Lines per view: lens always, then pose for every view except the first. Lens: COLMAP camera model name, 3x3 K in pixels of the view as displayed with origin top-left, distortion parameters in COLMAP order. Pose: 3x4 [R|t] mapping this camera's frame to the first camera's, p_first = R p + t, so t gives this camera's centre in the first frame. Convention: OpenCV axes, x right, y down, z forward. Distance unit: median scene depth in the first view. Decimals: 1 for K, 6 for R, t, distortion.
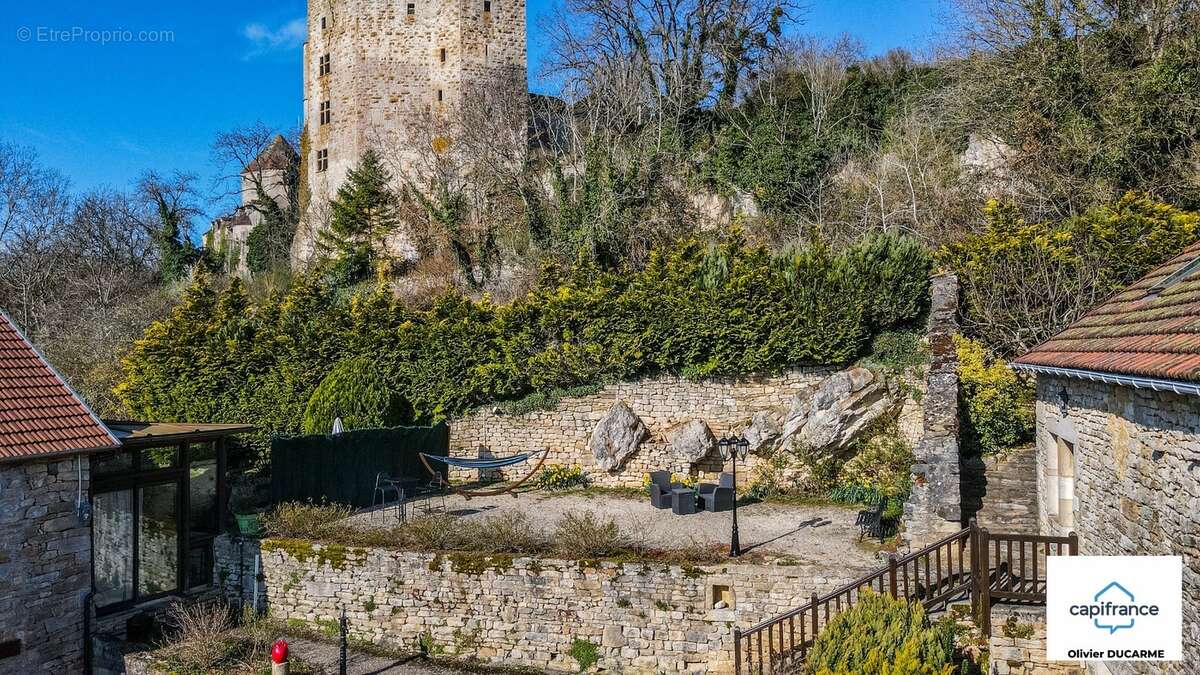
lens RADIAL K [[877.8, 0, 606.1], [0, 877.8, 342.9], [0, 0, 1]] dist [0.006948, 0.010925]
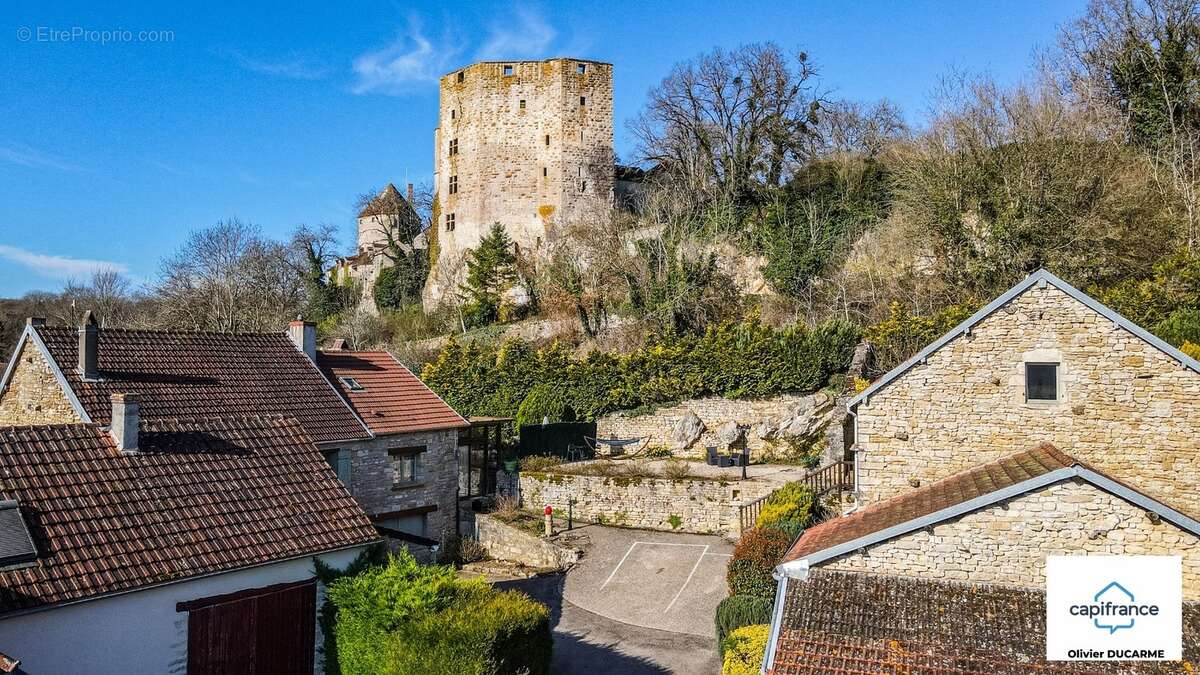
lens RADIAL K [[877.8, 0, 612.0], [0, 877.8, 330.7], [0, 0, 1]] dist [0.006948, 0.010925]
pose [[0.997704, 0.004678, -0.067564, -0.023992], [-0.007135, 0.999320, -0.036180, -0.031306], [0.067349, 0.036579, 0.997059, -0.835930]]
